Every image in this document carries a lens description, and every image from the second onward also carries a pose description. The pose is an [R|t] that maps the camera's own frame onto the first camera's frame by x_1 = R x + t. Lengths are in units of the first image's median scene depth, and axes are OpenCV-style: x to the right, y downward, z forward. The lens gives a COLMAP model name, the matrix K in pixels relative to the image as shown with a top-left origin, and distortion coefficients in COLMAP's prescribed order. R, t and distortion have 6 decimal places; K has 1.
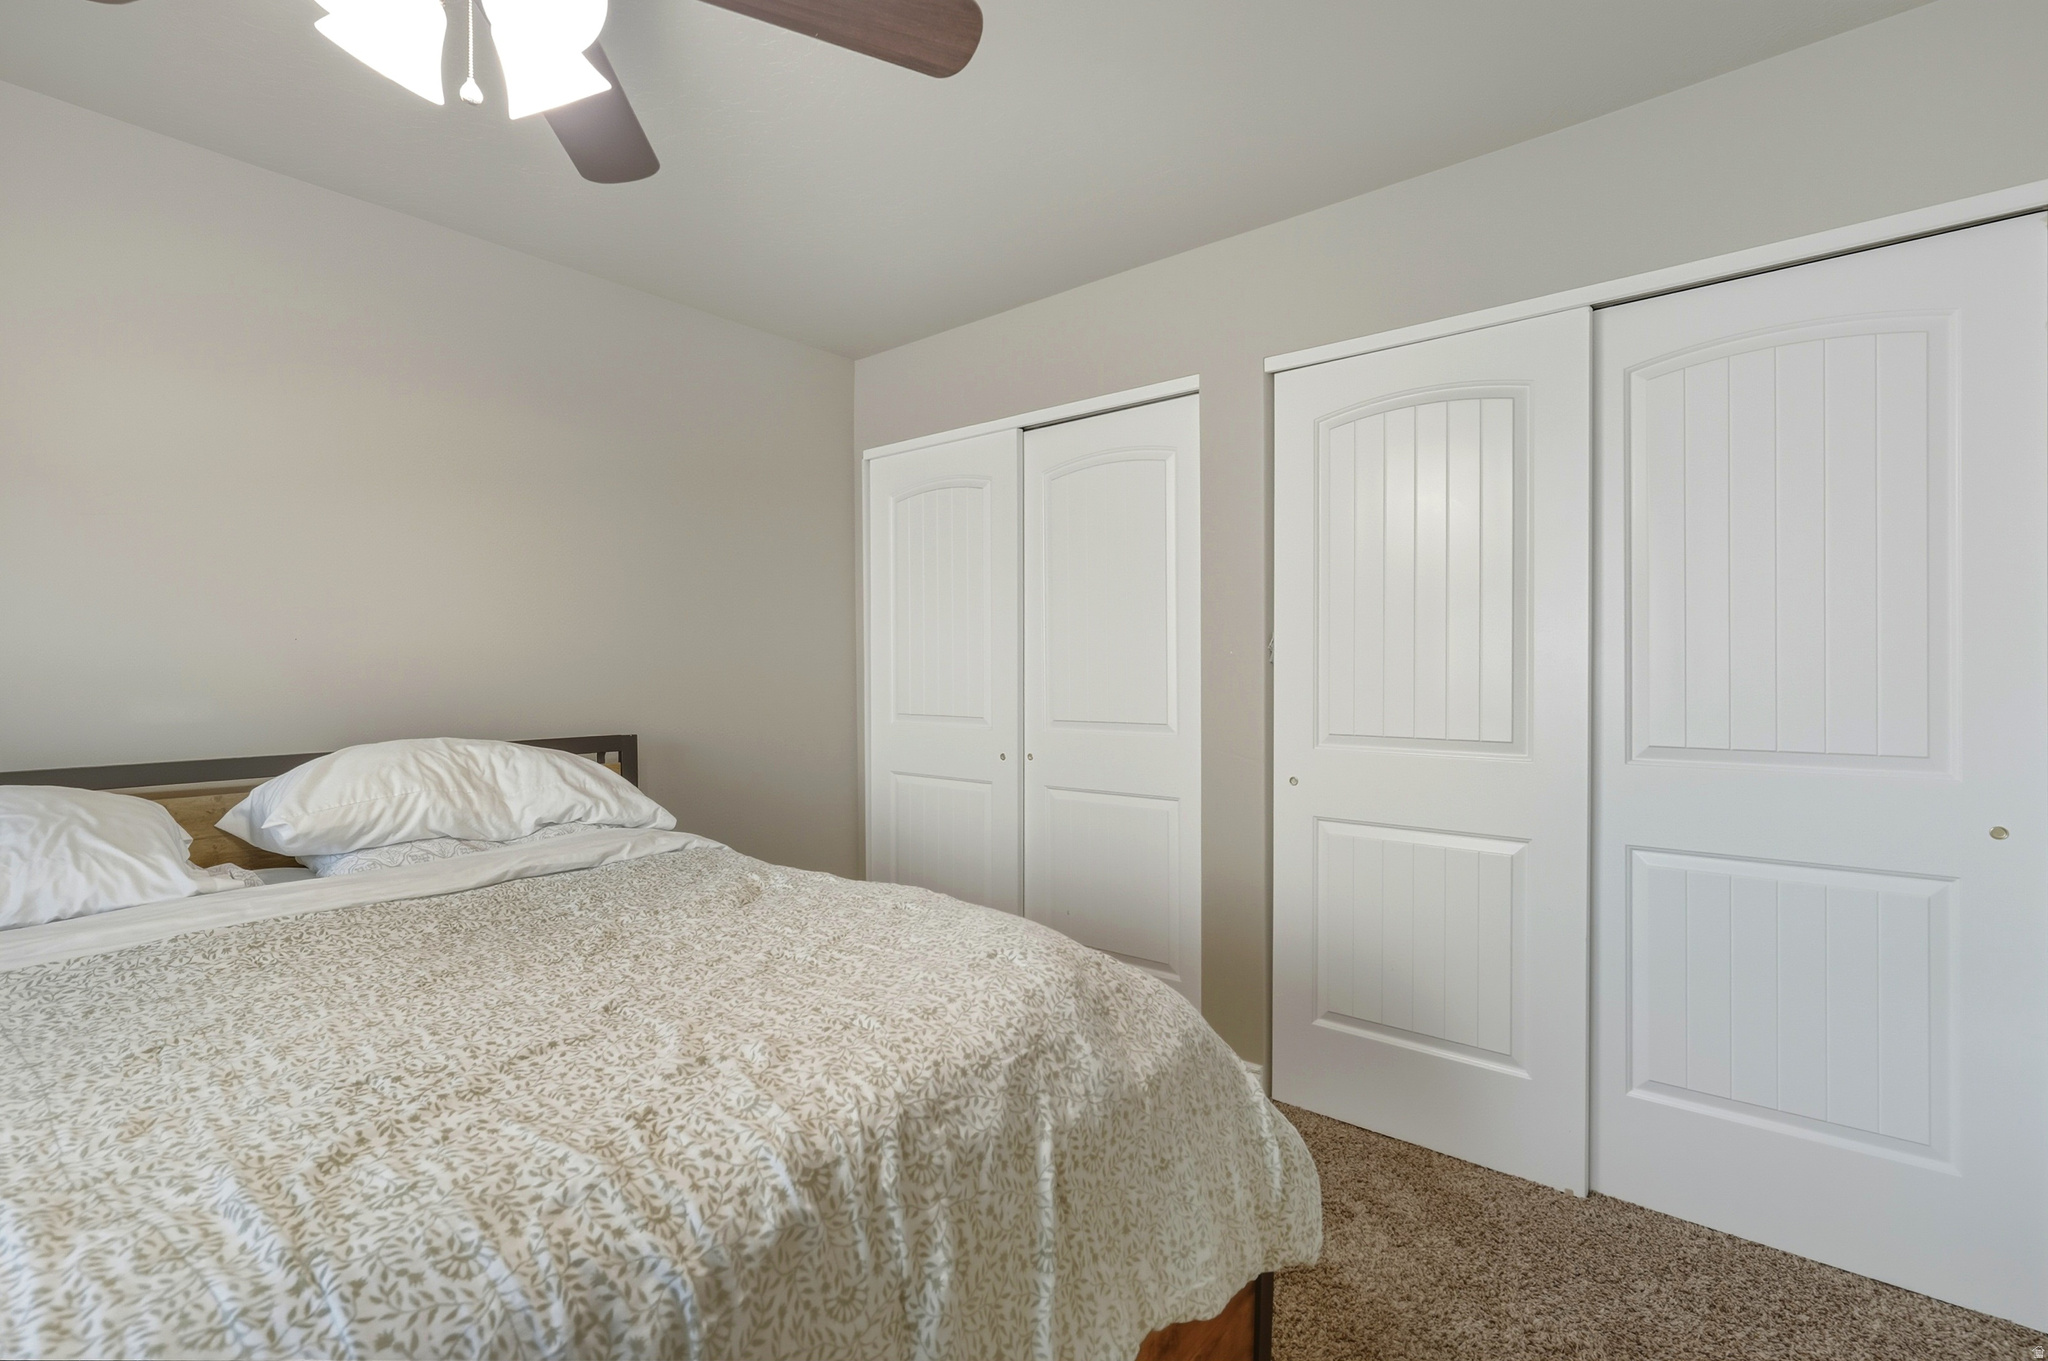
lens RADIAL K [[920.0, 0, 1018.5], [0, 920.0, 669.7], [0, 0, 1]] dist [-0.010441, 0.005088]
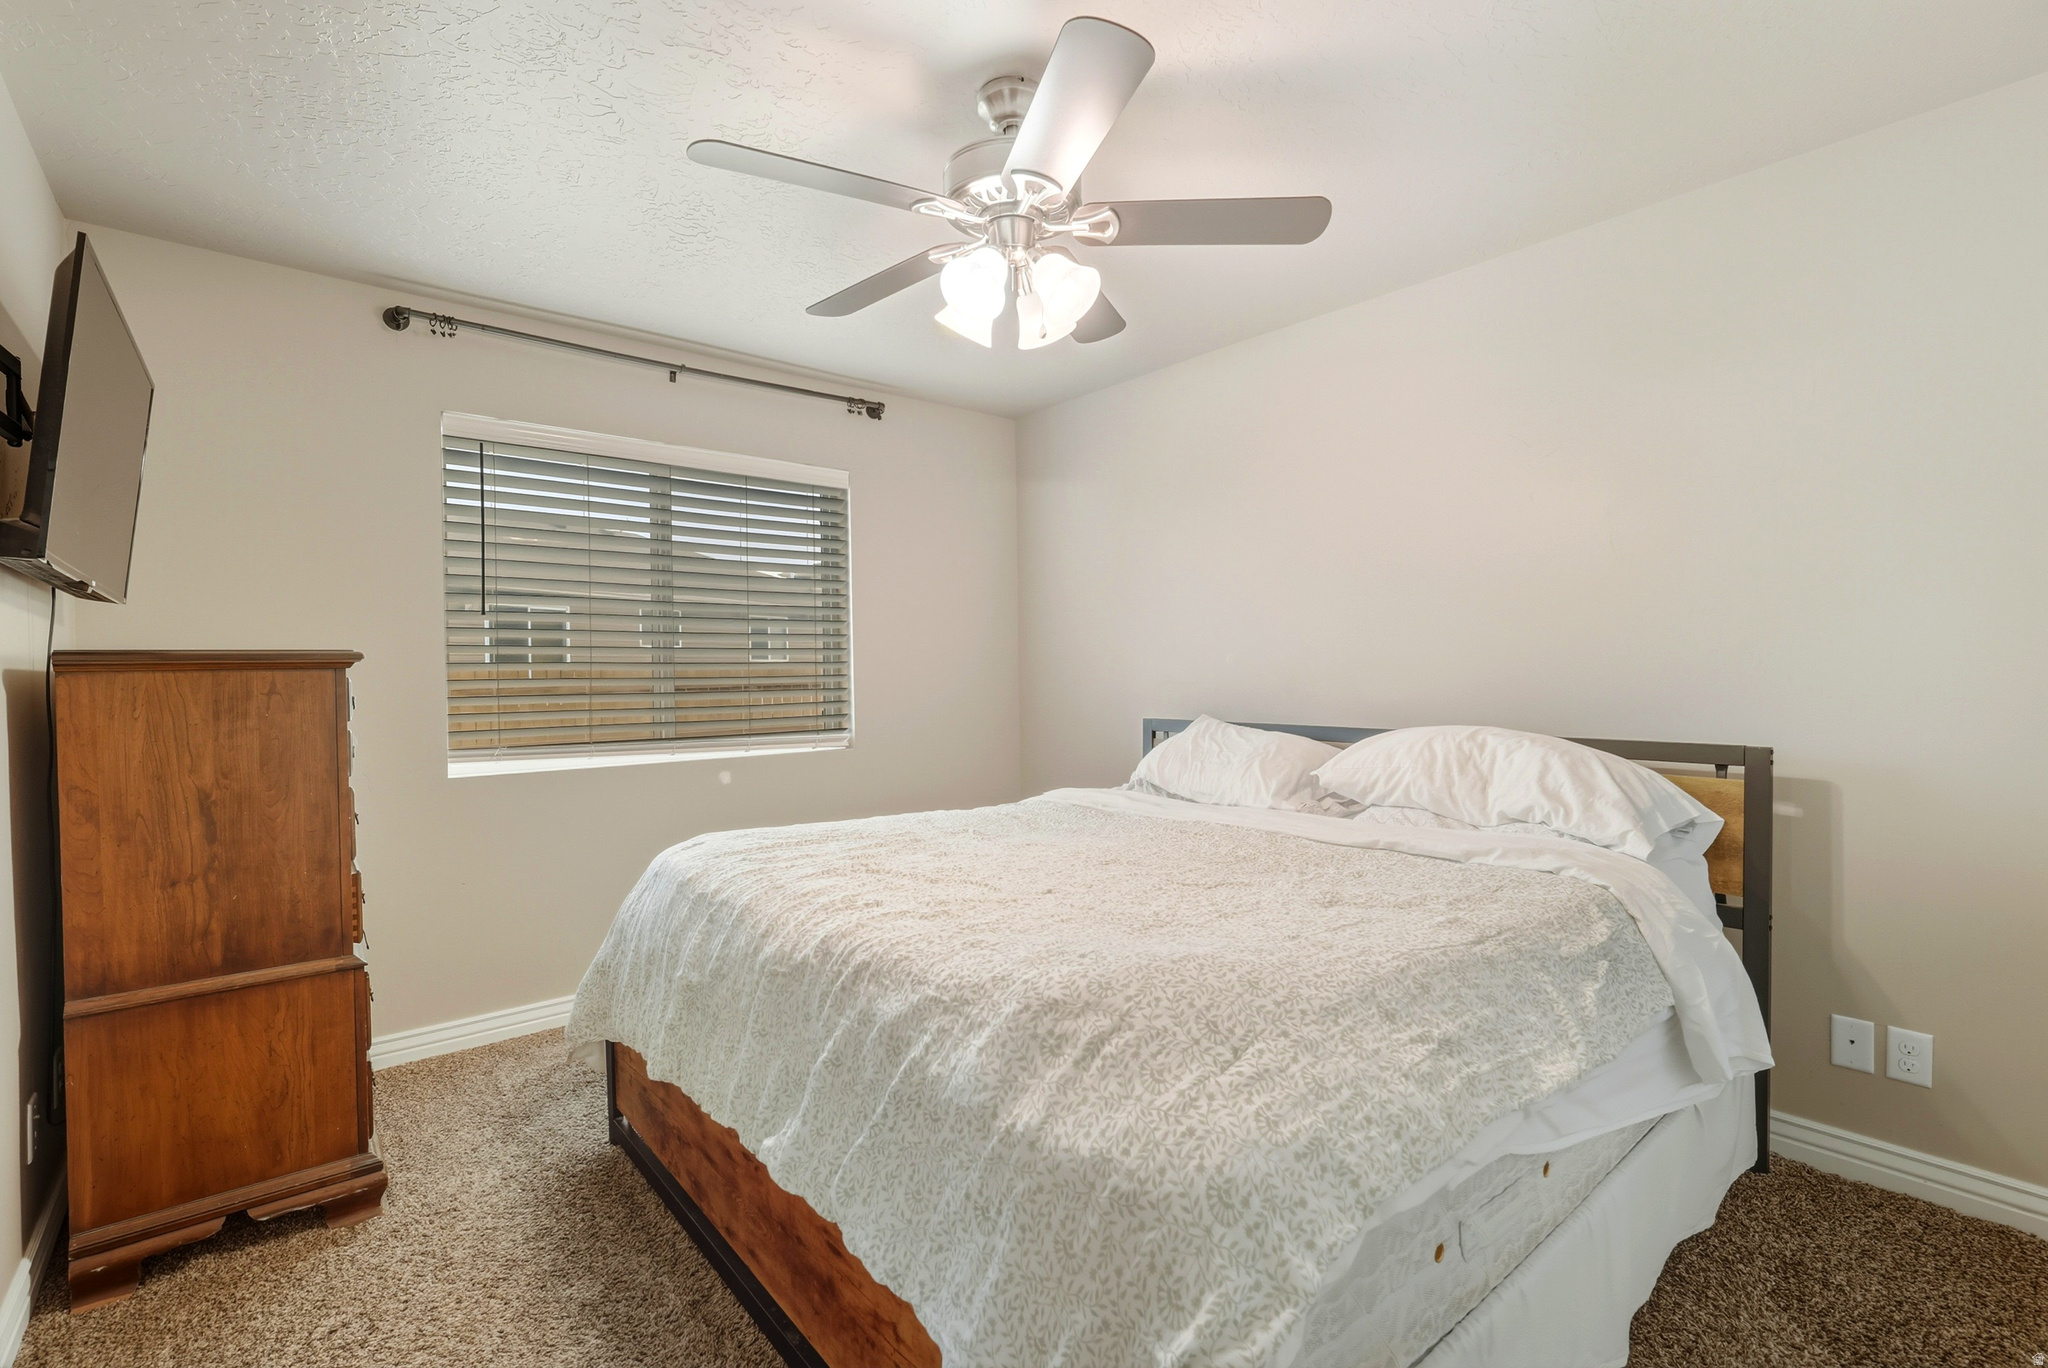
lens RADIAL K [[915.8, 0, 1015.3], [0, 915.8, 671.1], [0, 0, 1]] dist [-0.008399, 0.000647]
pose [[-0.180830, 0.008164, -0.983480, 0.661775], [0.009639, 0.999932, 0.006528, -0.006993], [0.983467, -0.008300, -0.180897, 0.755191]]
